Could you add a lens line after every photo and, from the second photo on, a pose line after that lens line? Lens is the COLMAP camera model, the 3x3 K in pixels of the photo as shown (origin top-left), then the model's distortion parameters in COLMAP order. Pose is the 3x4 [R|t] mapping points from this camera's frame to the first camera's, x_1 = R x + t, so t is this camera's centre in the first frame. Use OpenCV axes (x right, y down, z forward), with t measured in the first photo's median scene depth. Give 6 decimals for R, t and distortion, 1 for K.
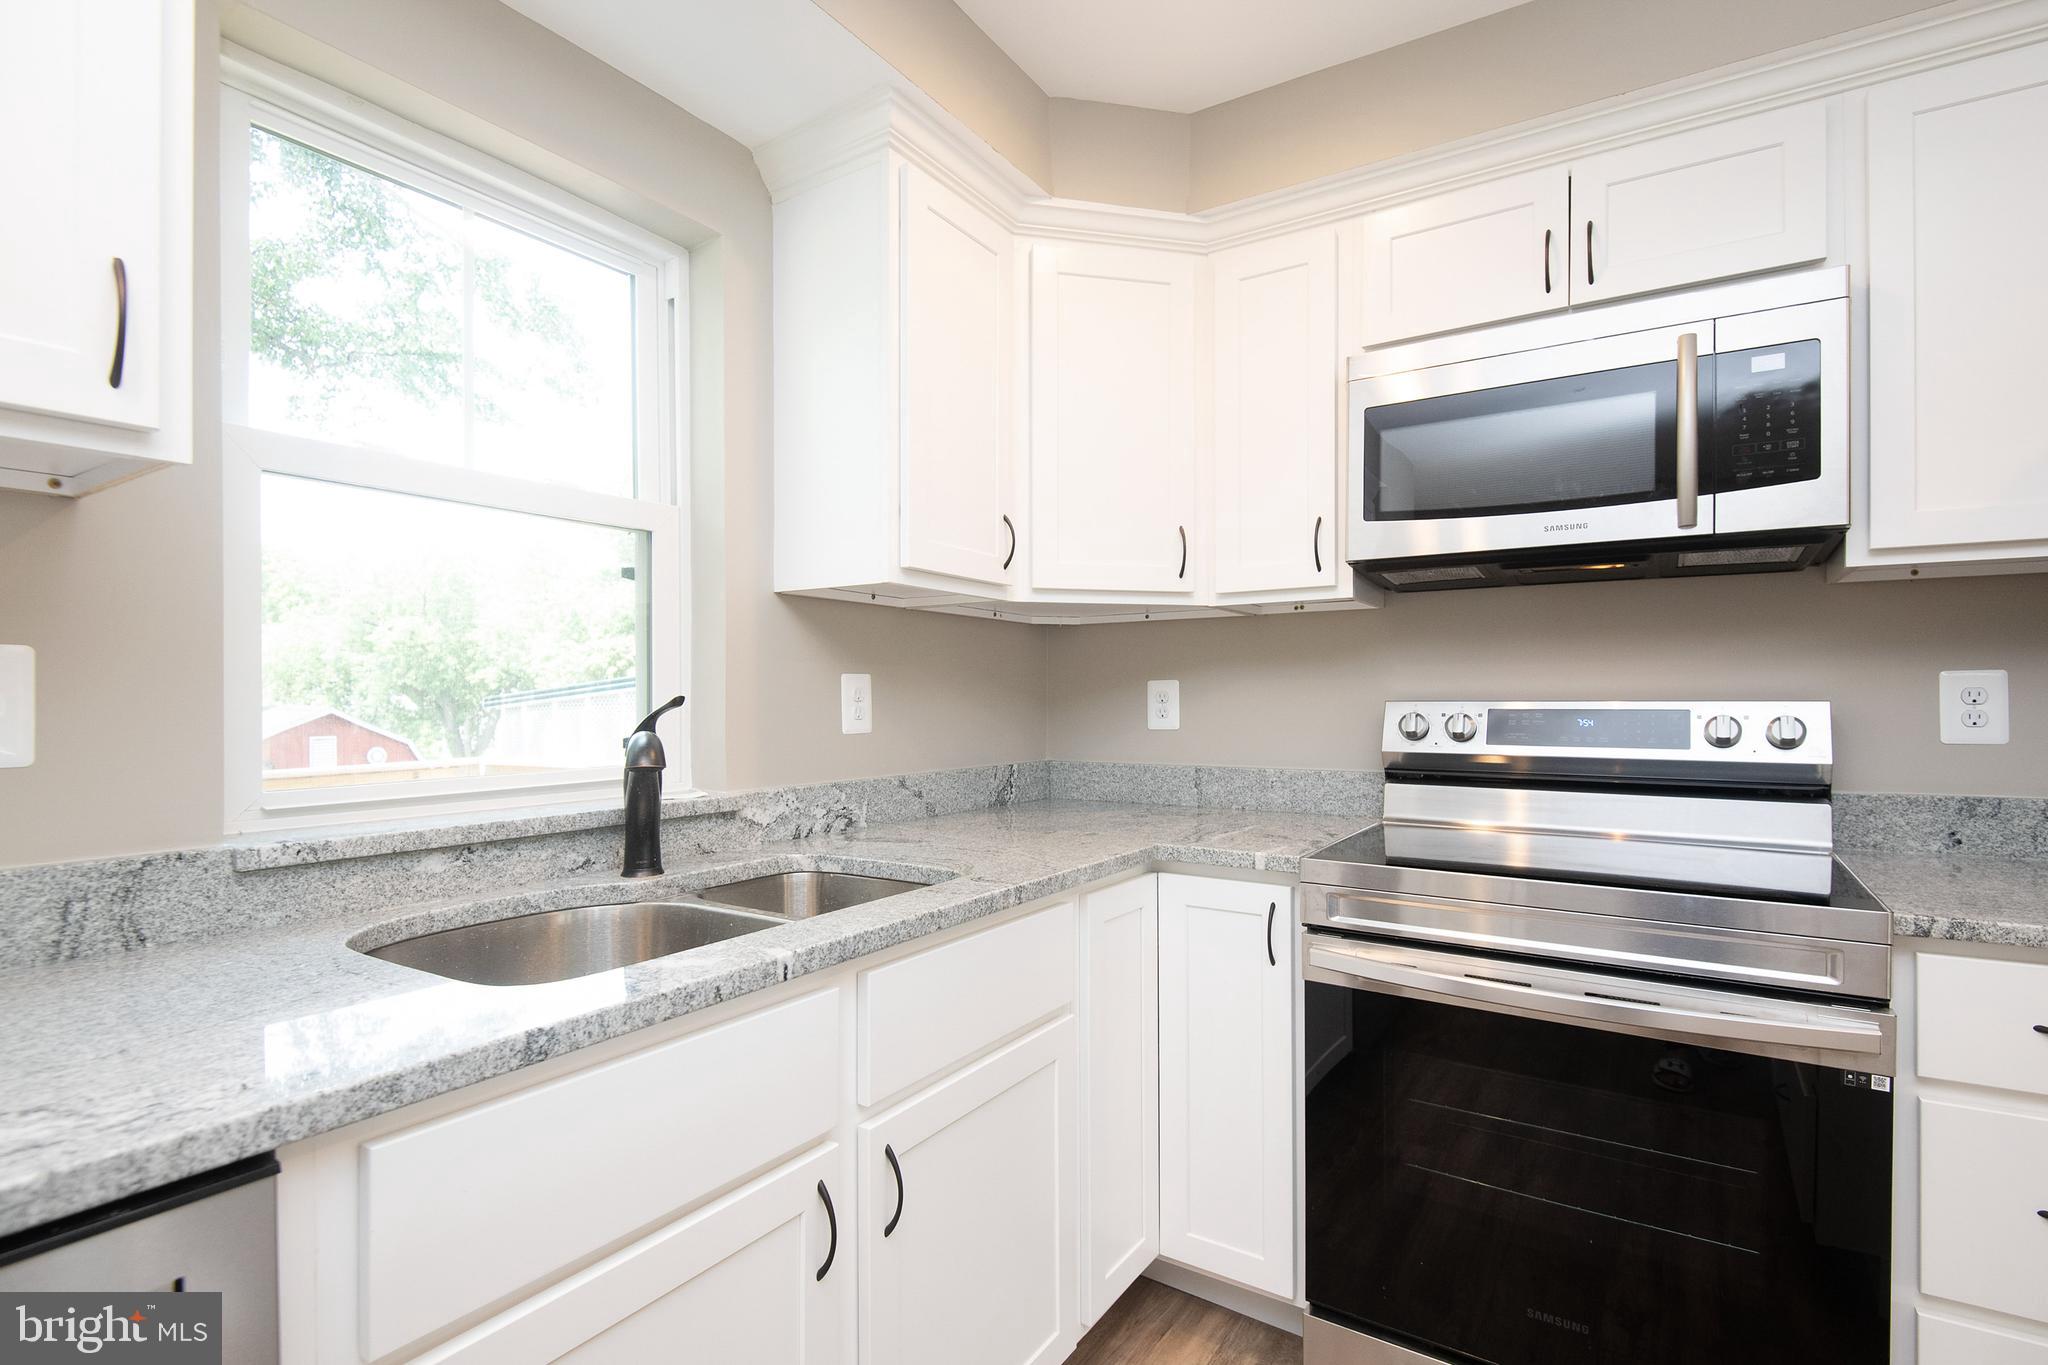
lens RADIAL K [[936.3, 0, 1027.3], [0, 936.3, 706.5], [0, 0, 1]] dist [0.019347, -0.016752]
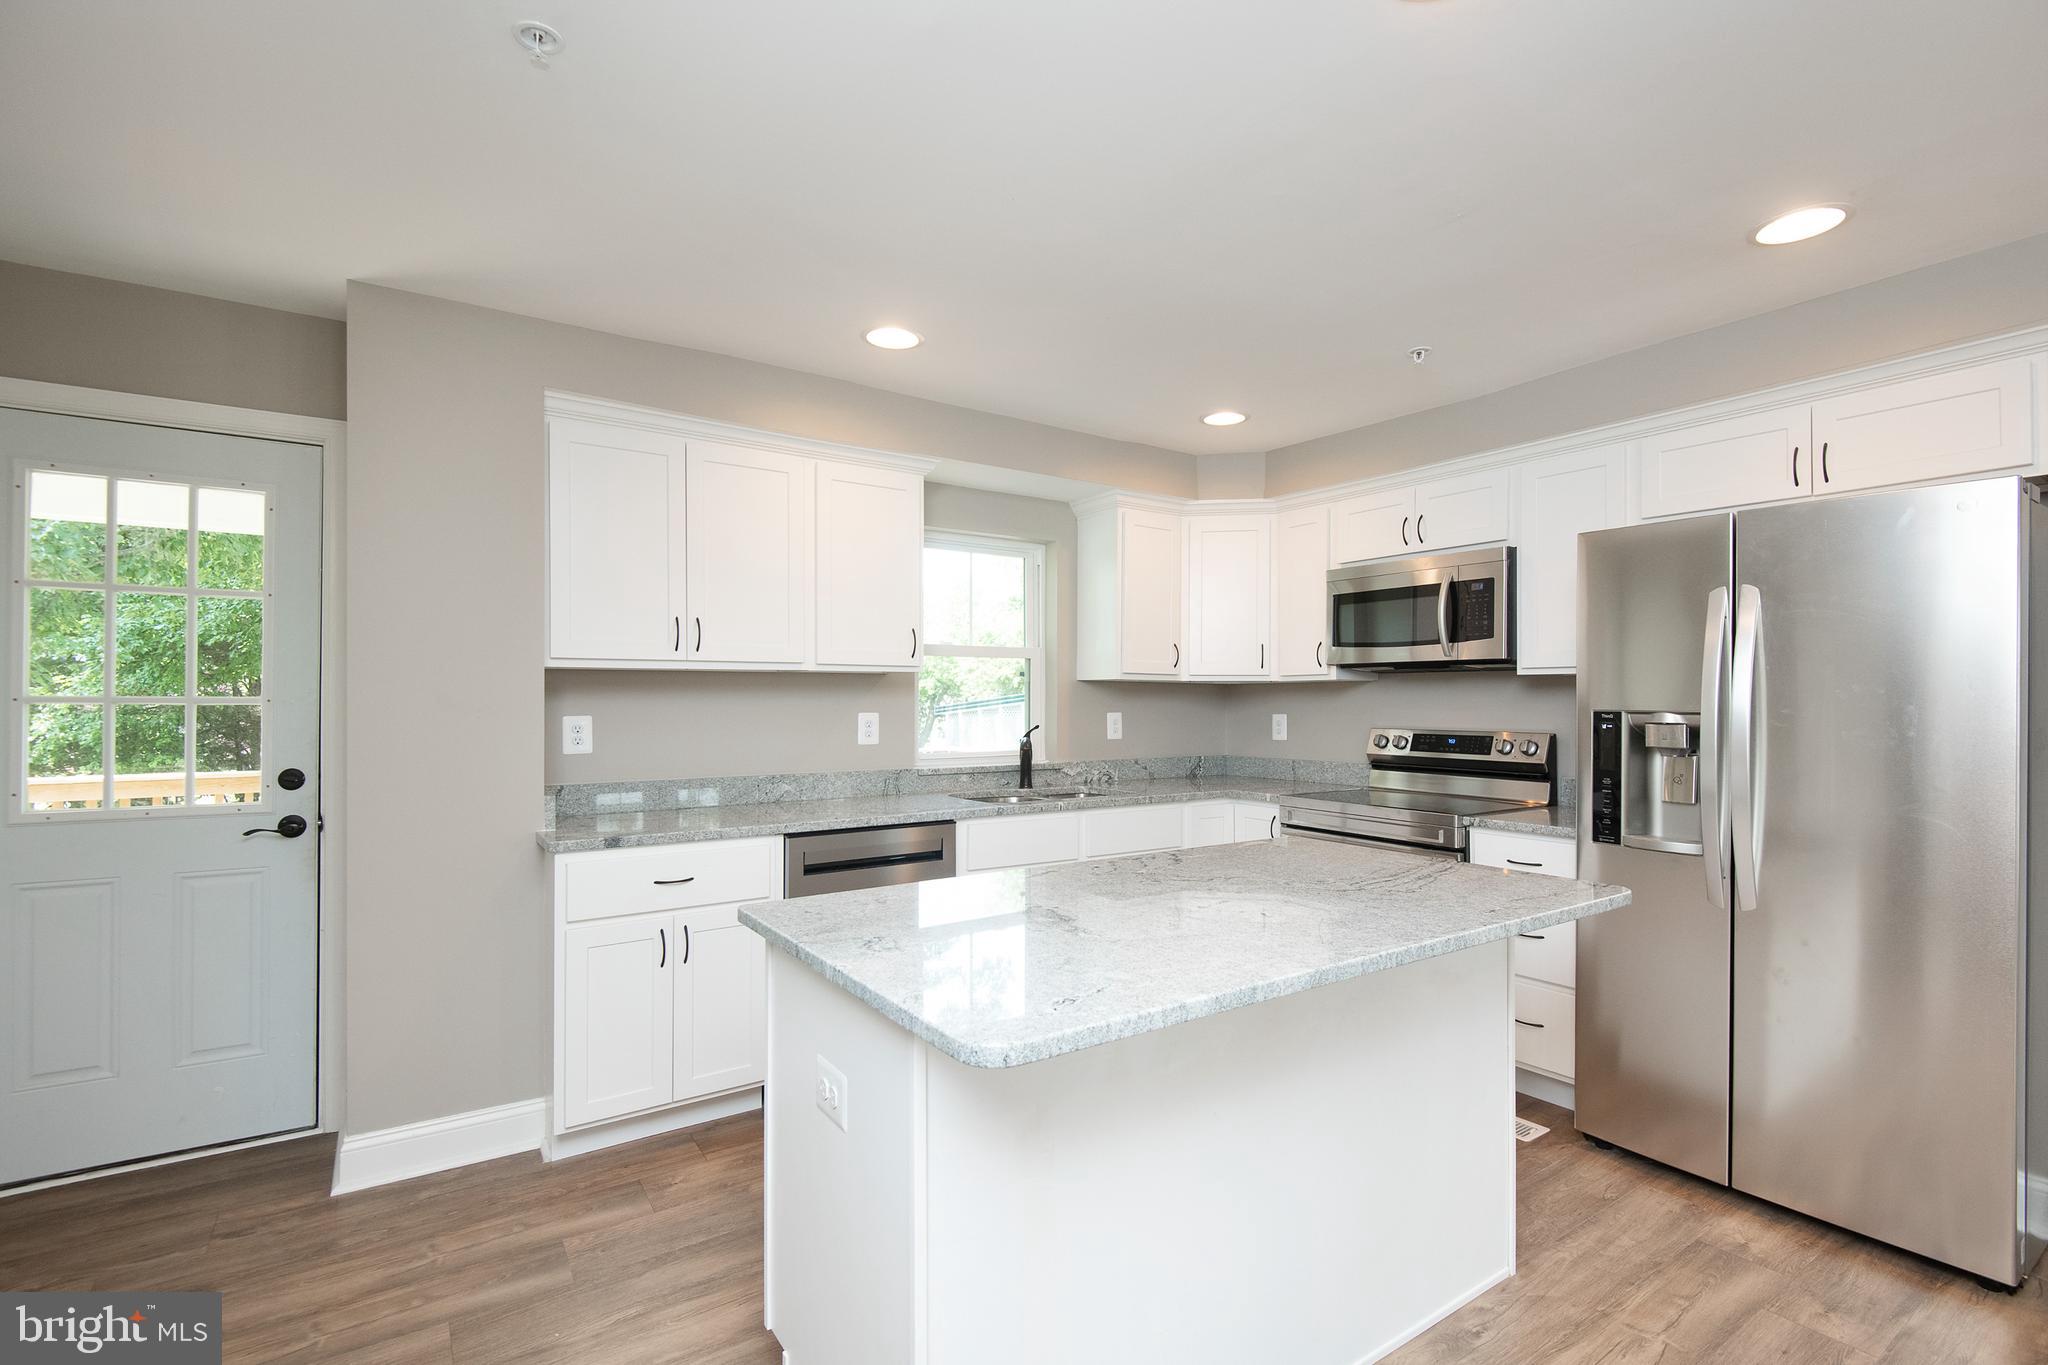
lens RADIAL K [[936.3, 0, 1025.7], [0, 936.3, 689.3], [0, 0, 1]] dist [0.019347, -0.016752]
pose [[0.918445, -0.001019, -0.395548, 0.579138], [-0.006295, 0.999832, -0.017192, -0.057148], [0.395499, 0.018280, 0.918285, -1.304787]]
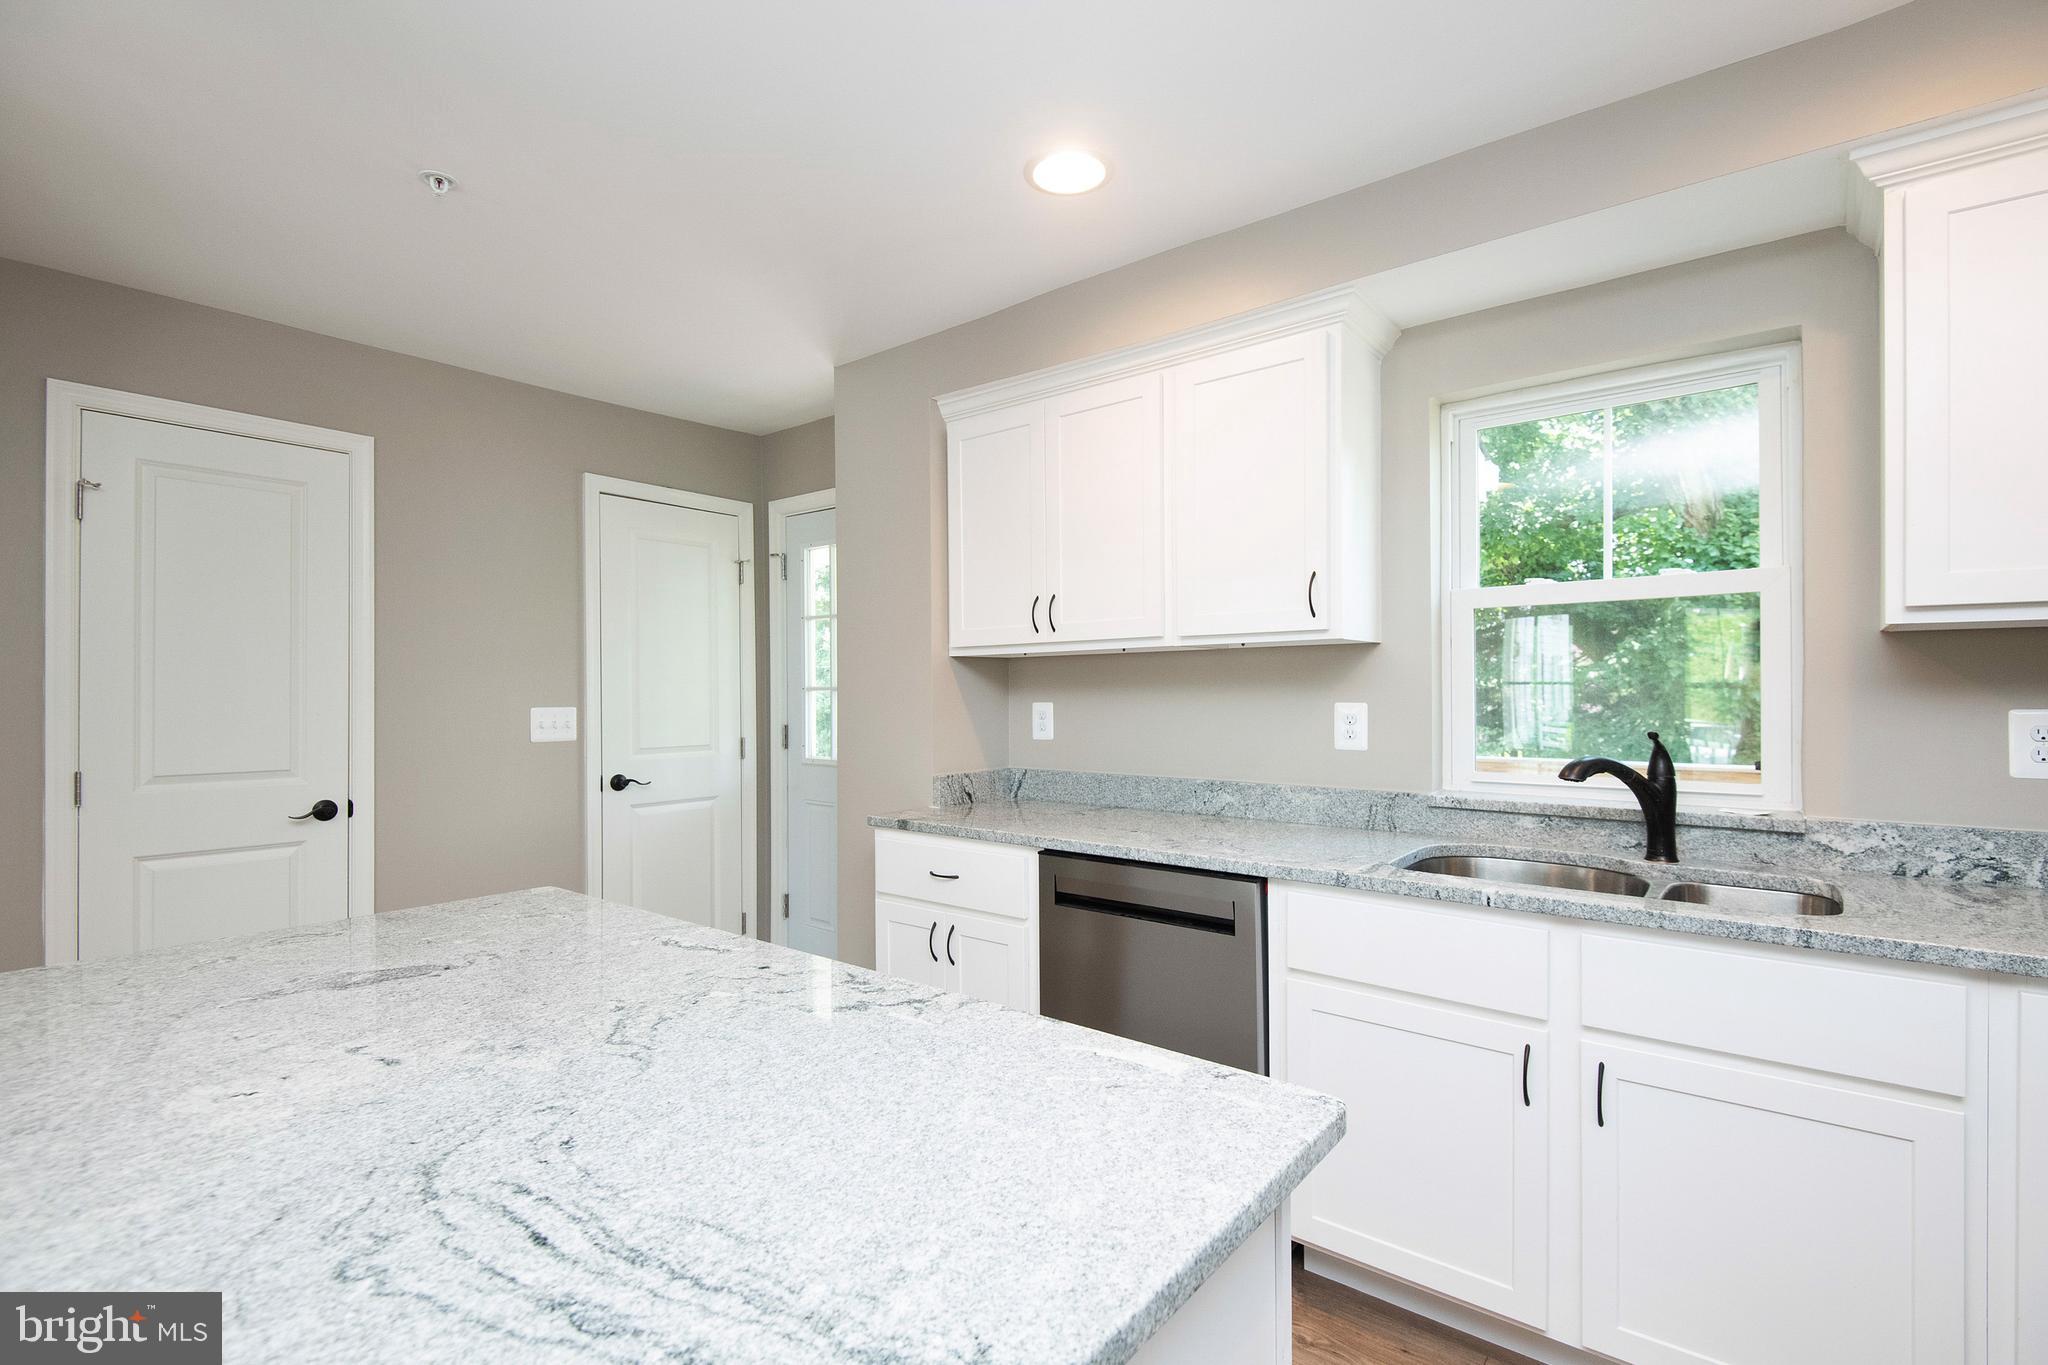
lens RADIAL K [[936.3, 0, 1027.2], [0, 936.3, 691.2], [0, 0, 1]] dist [0.019347, -0.016752]
pose [[-0.107328, 0.005157, -0.994210, 0.885769], [-0.001007, 0.999985, 0.005295, -0.063000], [0.994223, 0.001569, -0.107321, 0.189578]]
